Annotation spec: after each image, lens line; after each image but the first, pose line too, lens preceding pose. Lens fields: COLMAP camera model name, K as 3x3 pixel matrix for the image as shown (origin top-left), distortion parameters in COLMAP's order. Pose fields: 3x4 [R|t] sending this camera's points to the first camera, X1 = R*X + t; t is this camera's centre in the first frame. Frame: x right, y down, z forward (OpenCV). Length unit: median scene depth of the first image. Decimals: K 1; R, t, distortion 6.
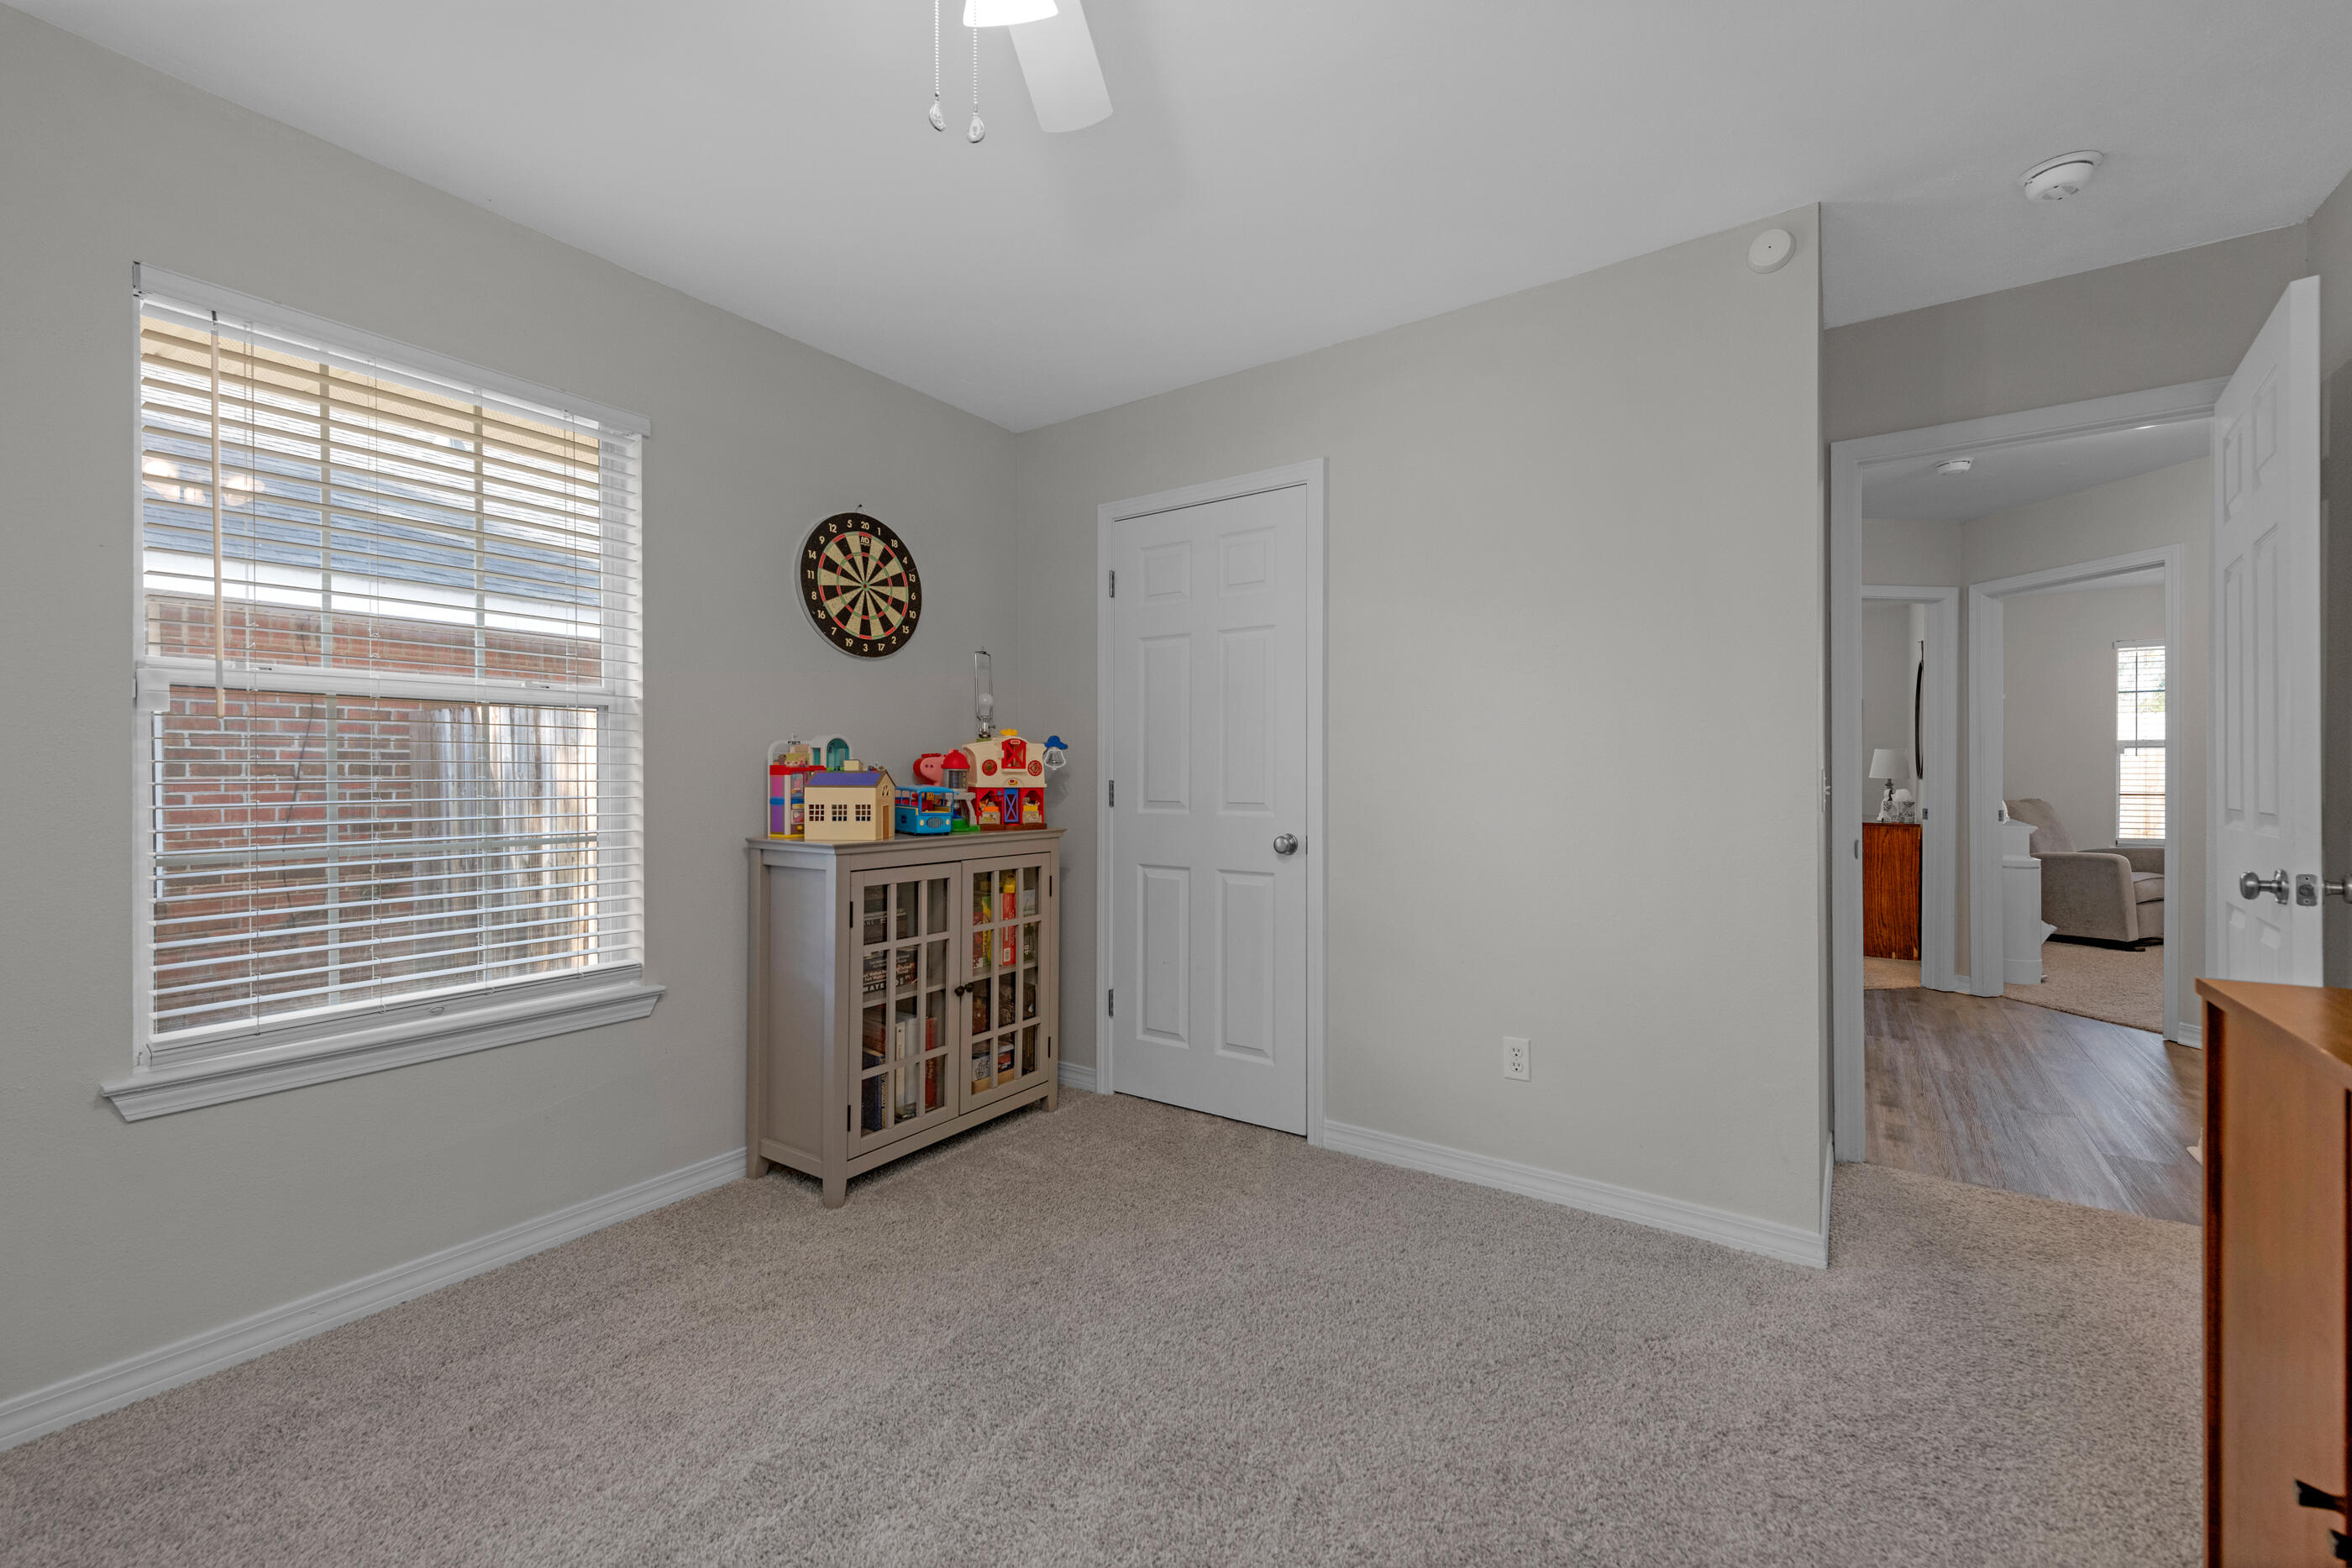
lens RADIAL K [[949.0, 0, 1183.8], [0, 949.0, 782.1], [0, 0, 1]] dist [0.014229, -0.003739]
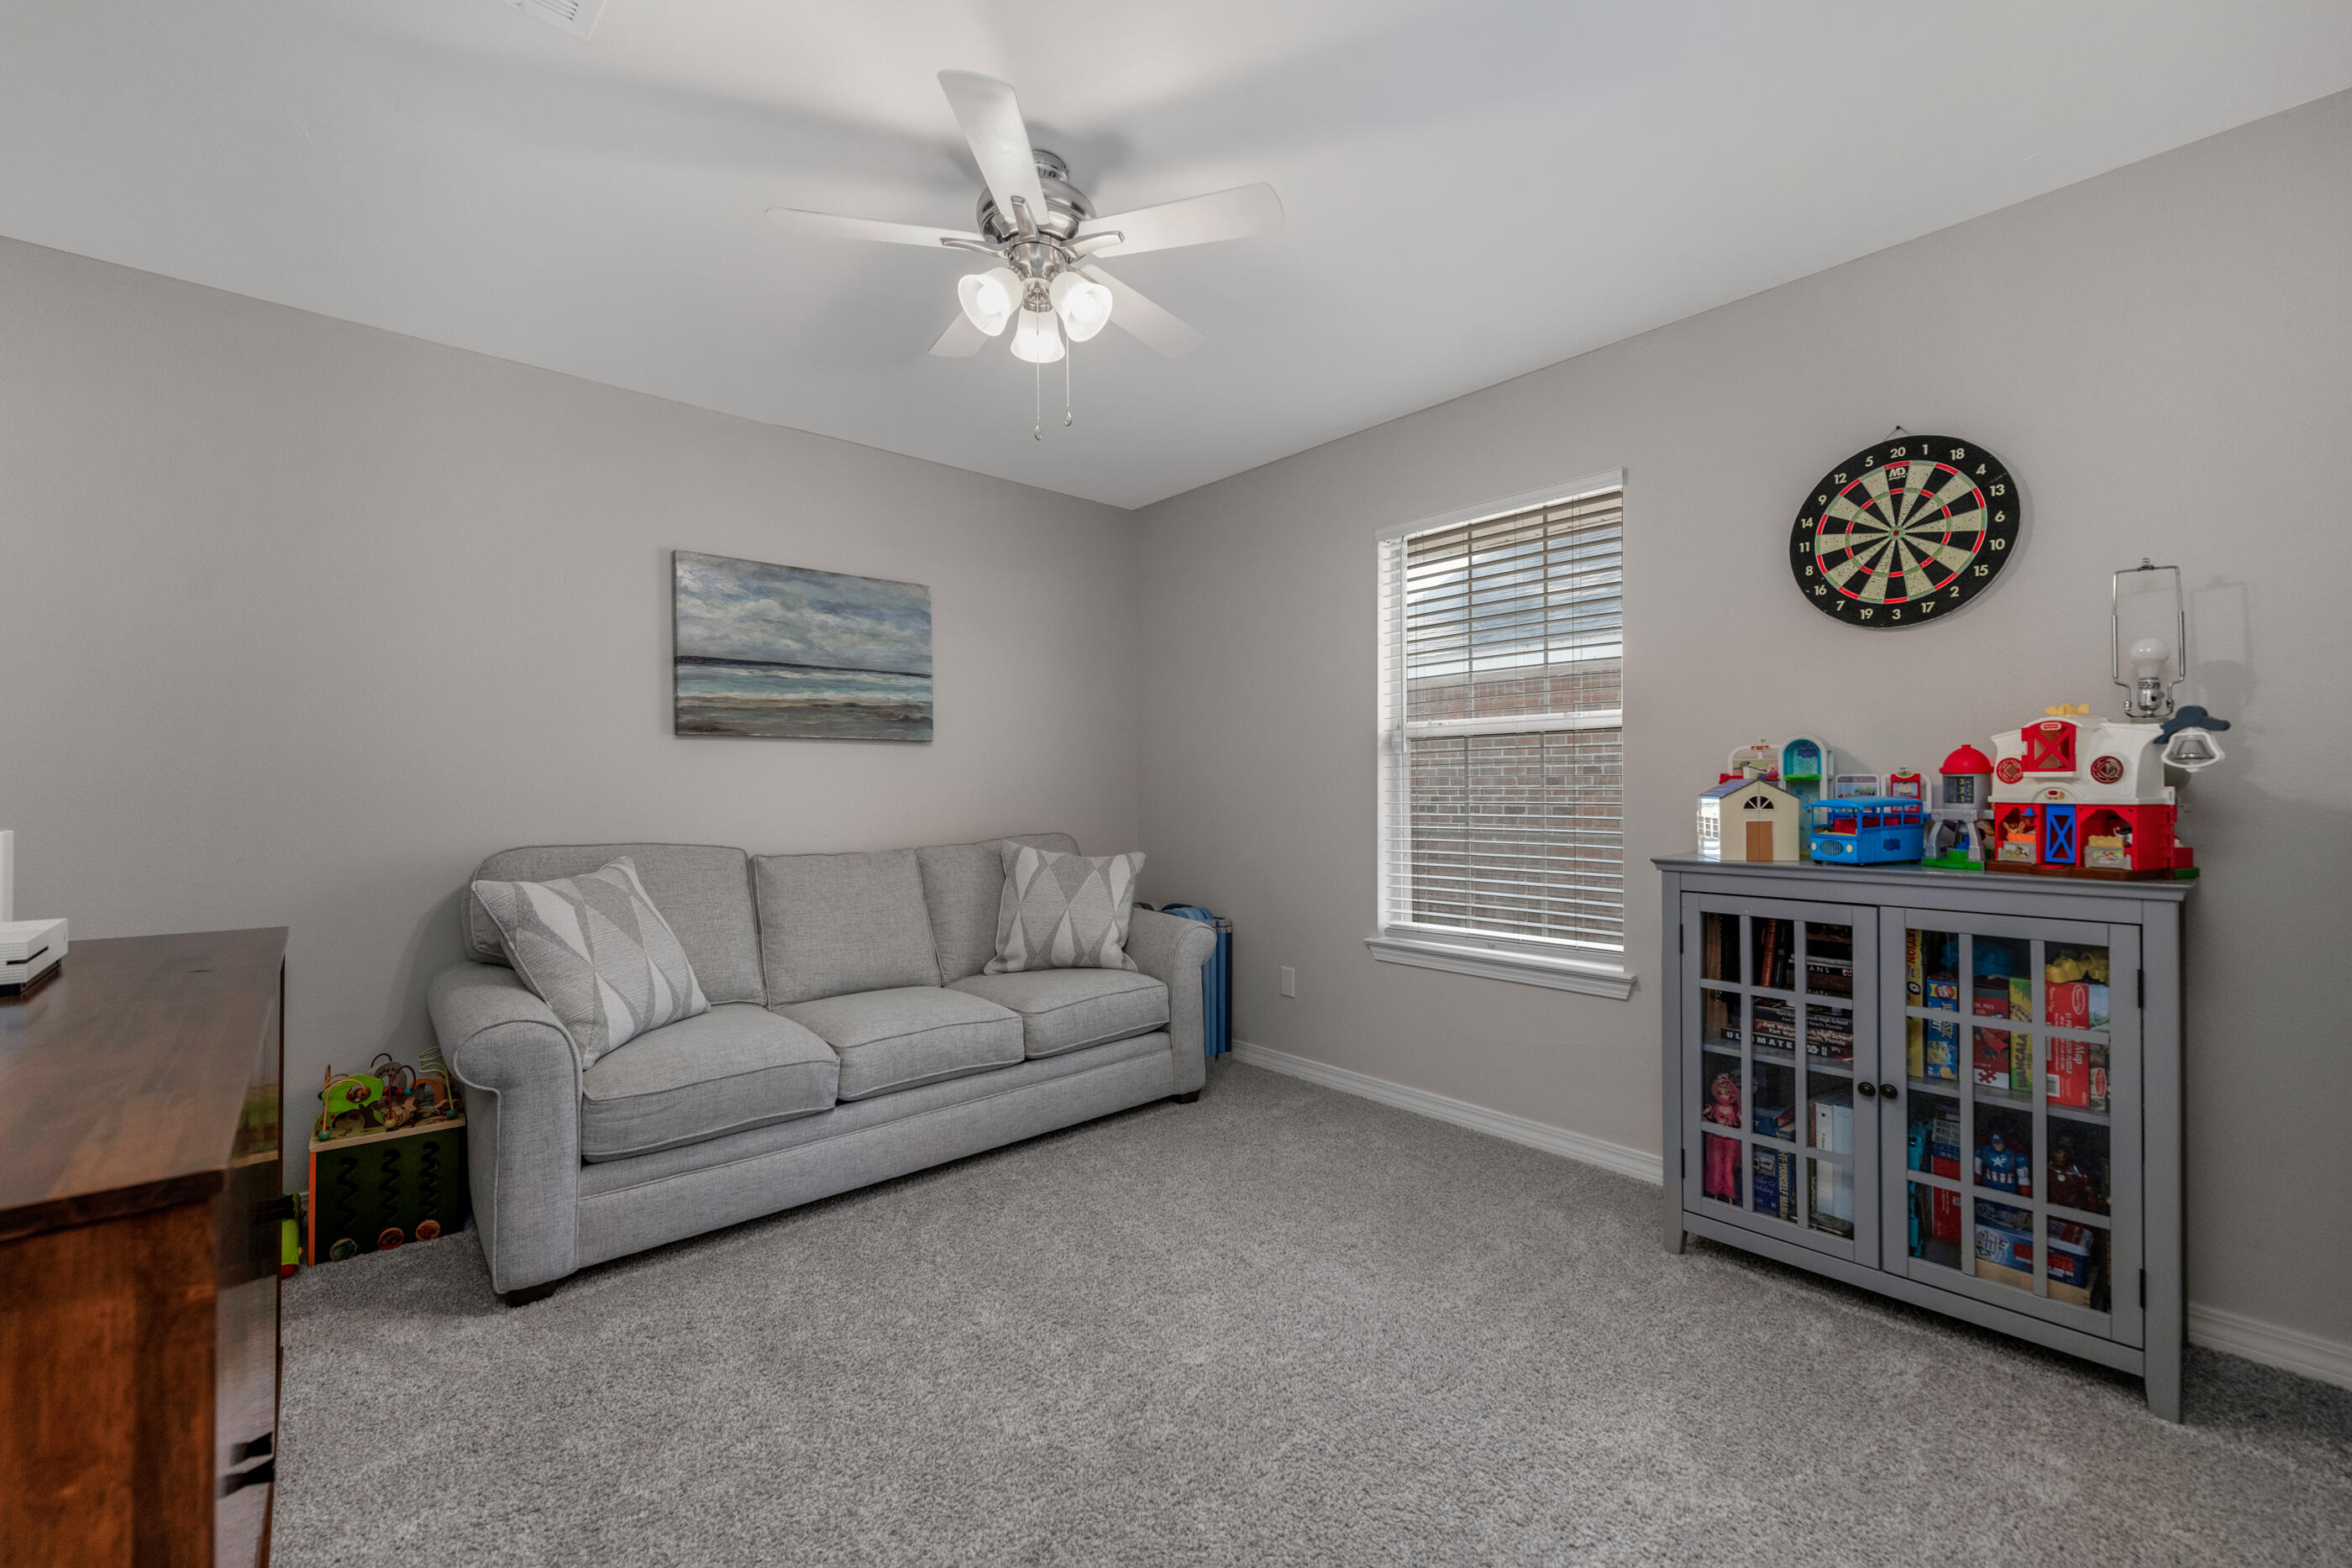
lens RADIAL K [[949.0, 0, 1175.9], [0, 949.0, 786.9], [0, 0, 1]] dist [0.014229, -0.003739]
pose [[-0.236276, 0.004743, -0.971674, 0.541508], [0.003113, 0.999987, 0.004124, -0.009217], [0.971681, -0.002051, -0.236288, 0.625098]]
